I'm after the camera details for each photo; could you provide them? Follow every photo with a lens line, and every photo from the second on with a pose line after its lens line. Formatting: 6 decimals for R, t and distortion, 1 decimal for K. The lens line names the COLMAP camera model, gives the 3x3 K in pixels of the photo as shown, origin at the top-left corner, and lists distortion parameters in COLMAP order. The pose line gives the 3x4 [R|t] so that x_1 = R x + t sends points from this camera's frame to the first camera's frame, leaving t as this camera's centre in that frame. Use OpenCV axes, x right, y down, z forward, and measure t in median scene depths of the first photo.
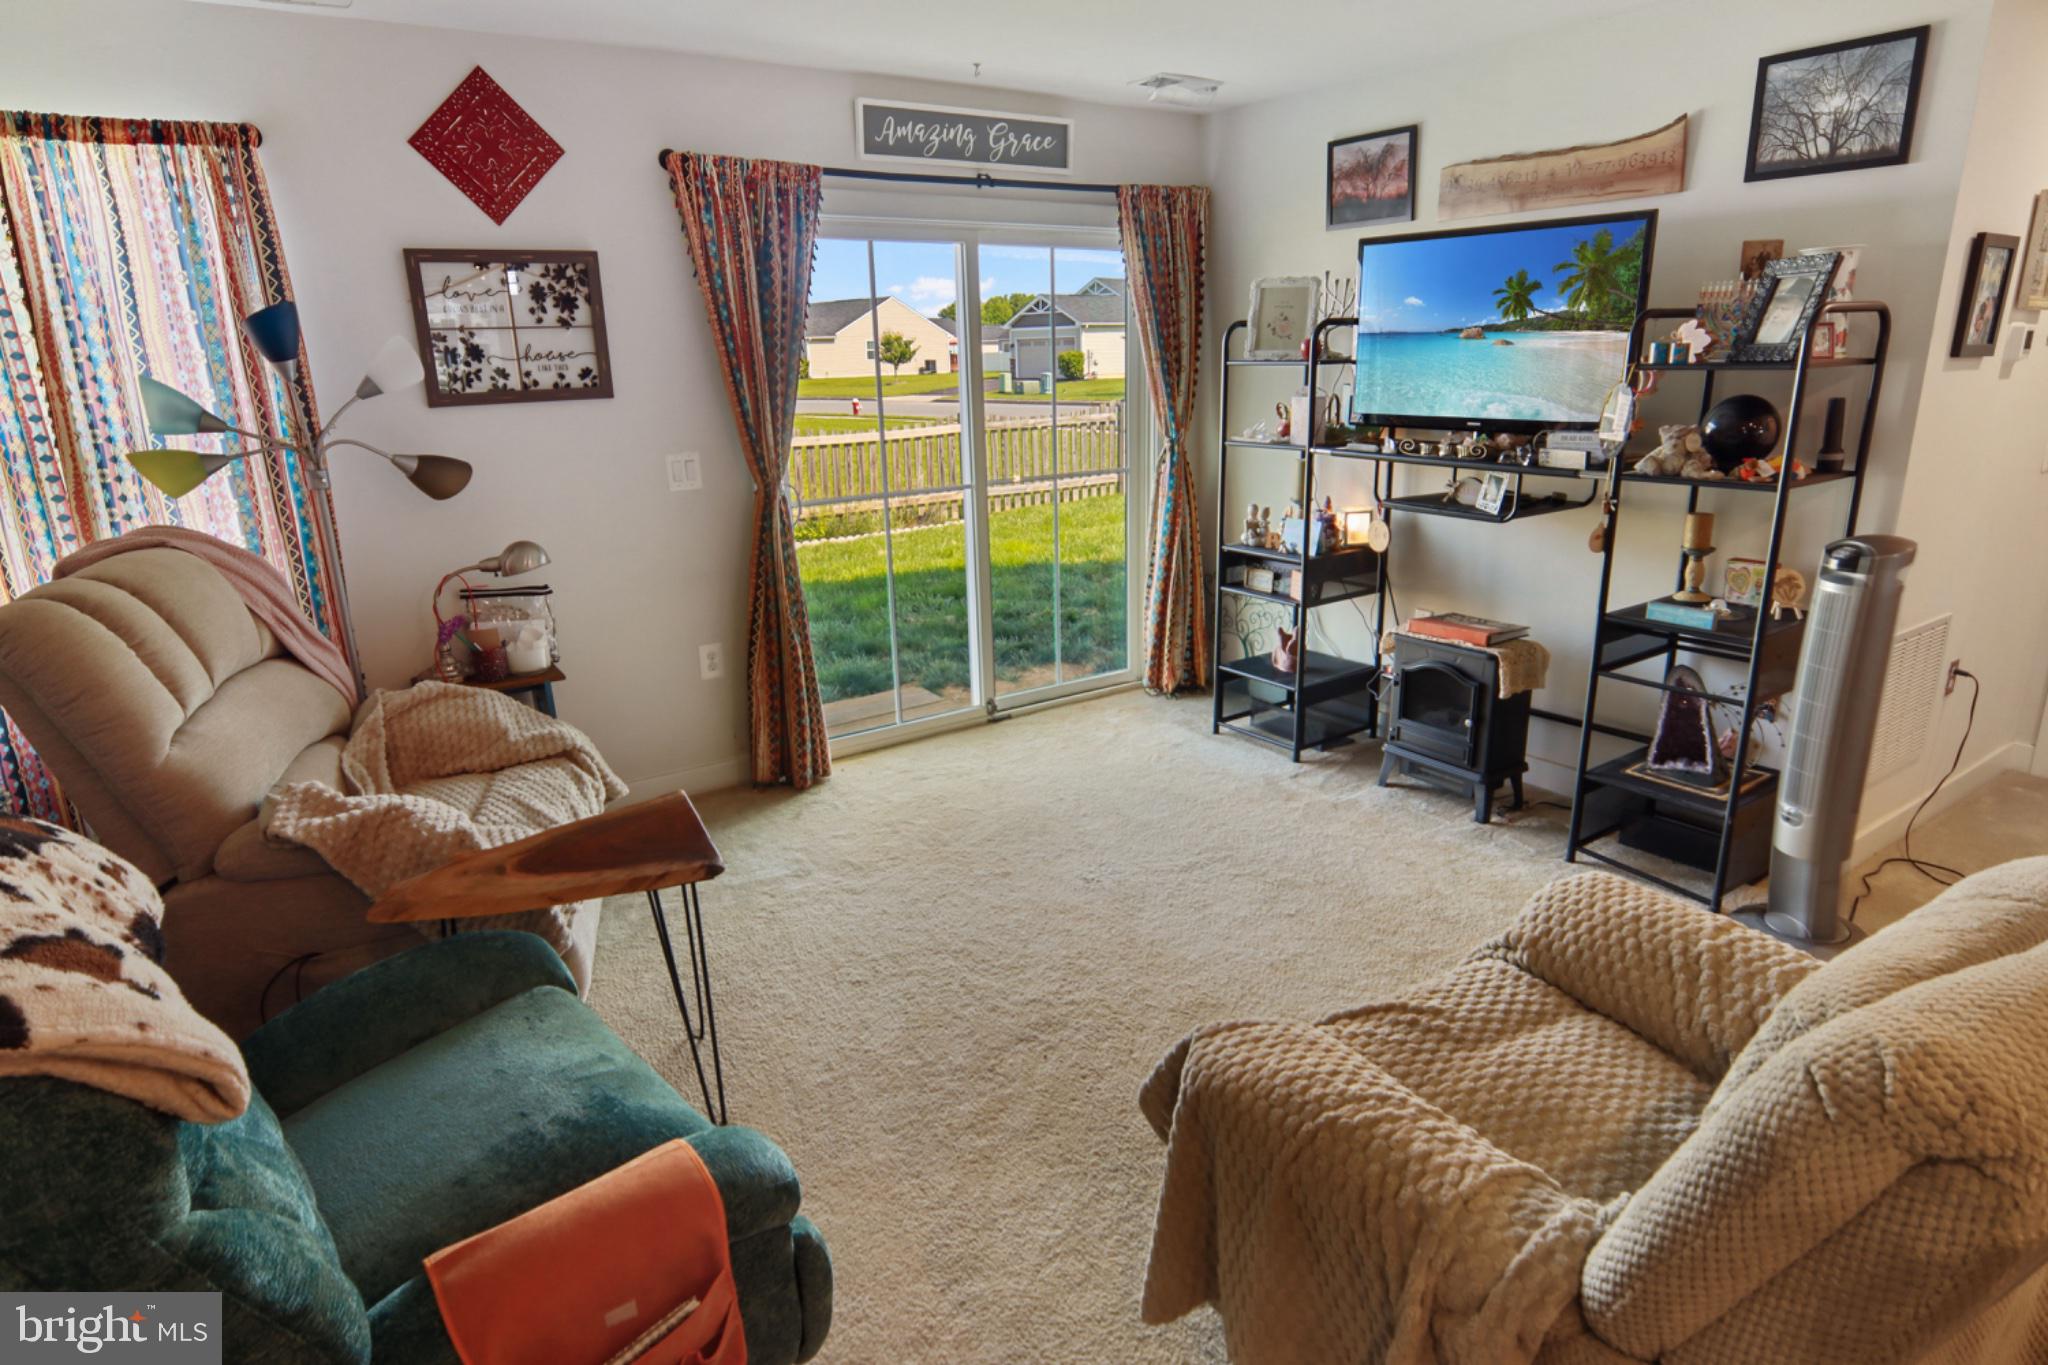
lens RADIAL K [[1154.0, 0, 1040.6], [0, 1154.0, 691.3], [0, 0, 1]] dist [-0.028724, 0.012335]
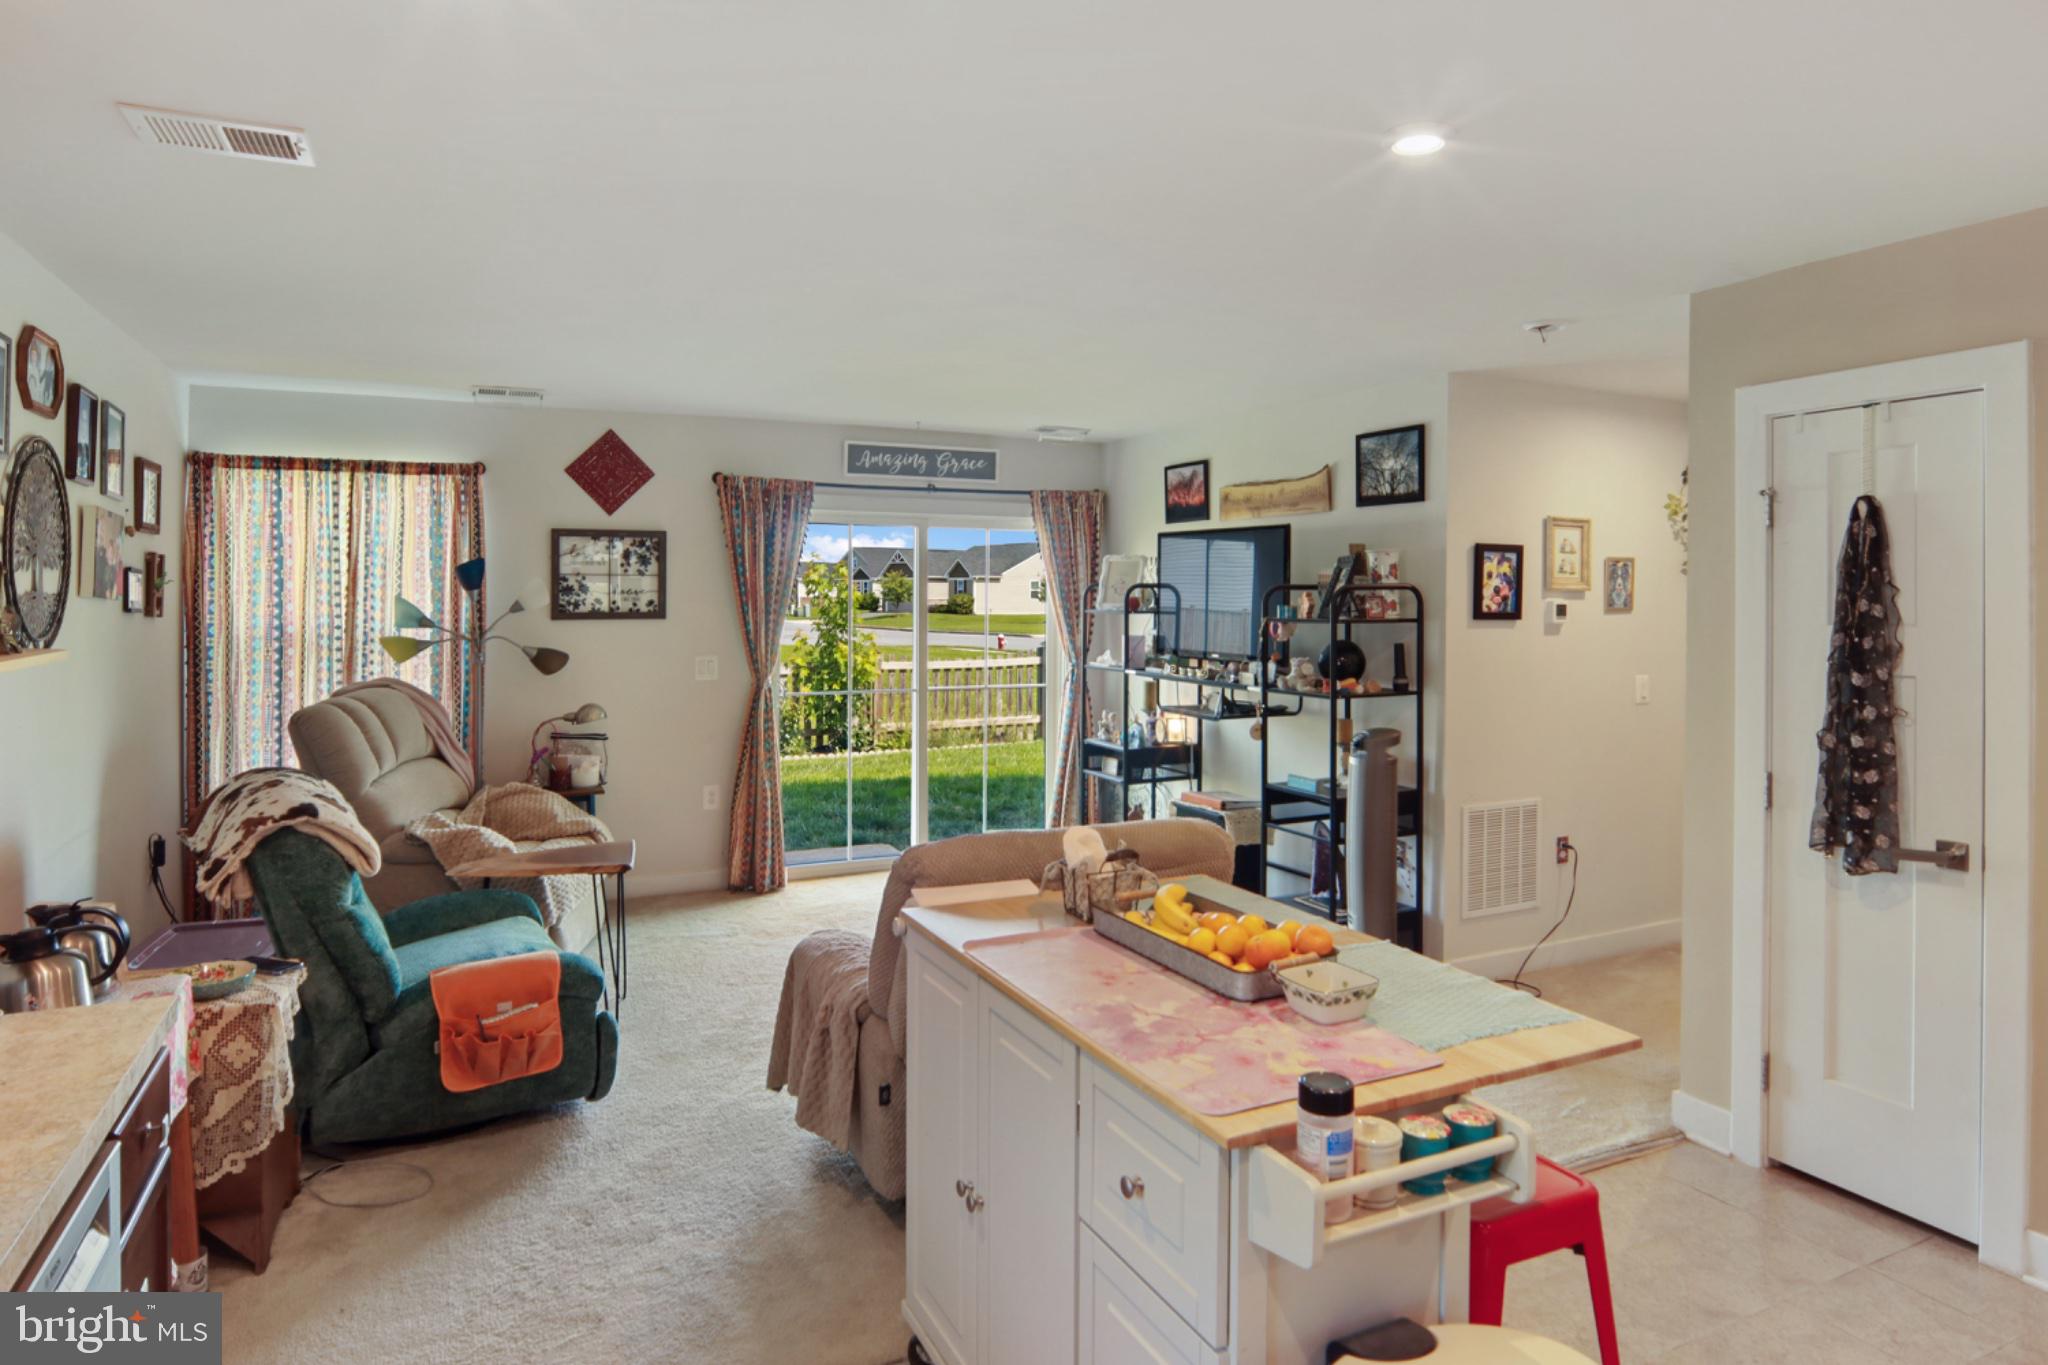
lens RADIAL K [[1154.0, 0, 1012.8], [0, 1154.0, 603.7], [0, 0, 1]] dist [-0.028724, 0.012335]
pose [[0.987686, 0.031488, -0.153247, 0.360379], [-0.072381, 0.960369, -0.269170, 0.121679], [0.138698, 0.276948, 0.950822, -0.467114]]
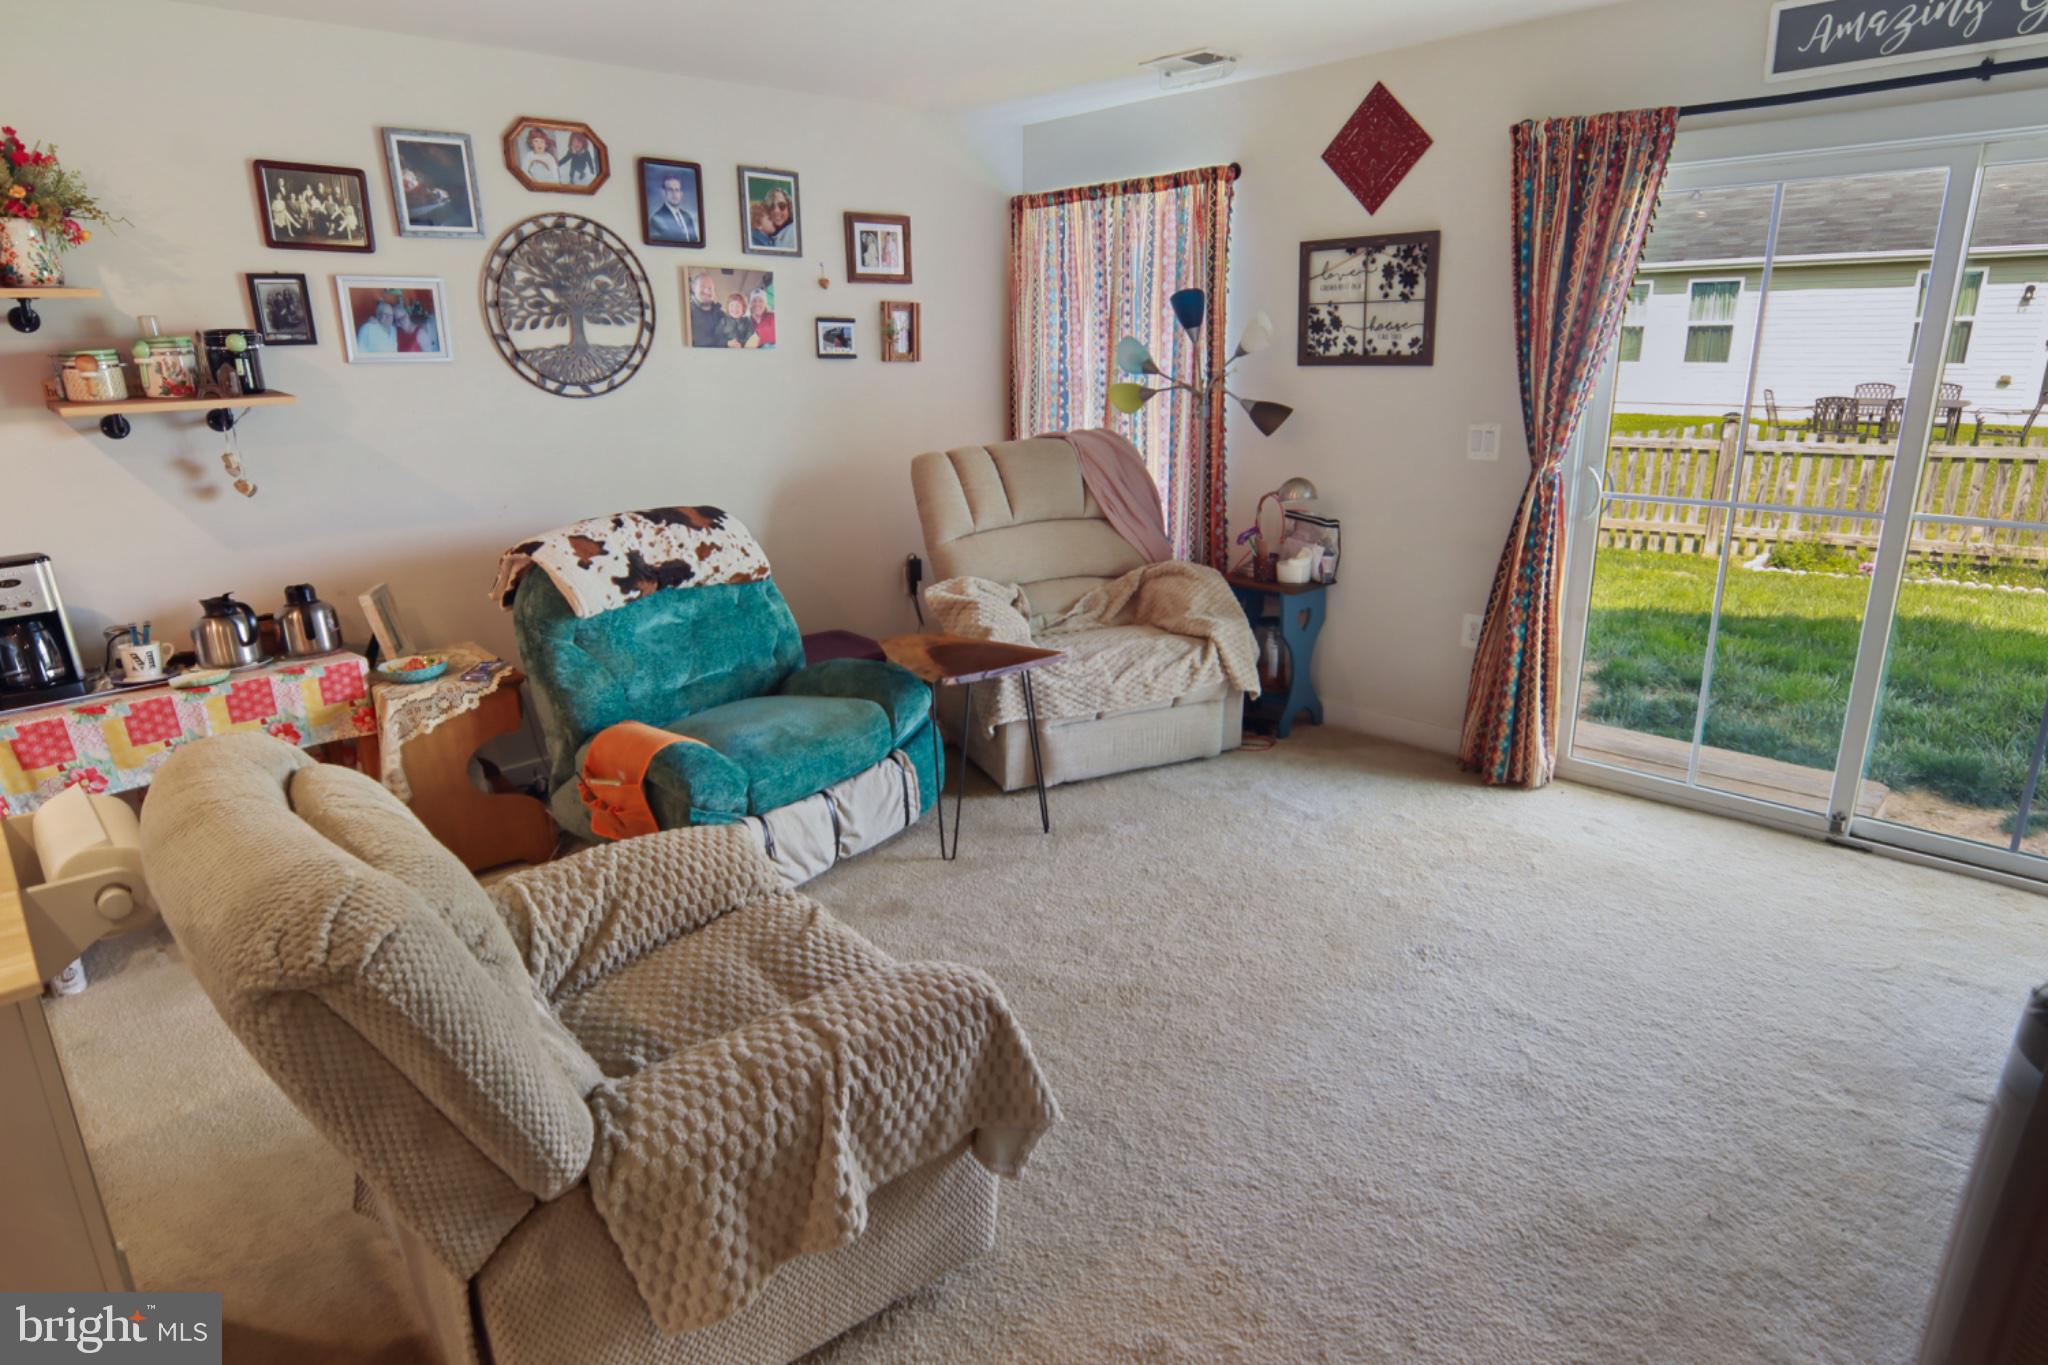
lens RADIAL K [[1154.0, 0, 1044.2], [0, 1154.0, 697.0], [0, 0, 1]] dist [-0.028724, 0.012335]
pose [[0.176451, 0.311871, -0.933596, 0.723539], [-0.266737, 0.928139, 0.259634, -0.158982], [0.947479, 0.203212, 0.246958, 0.477712]]
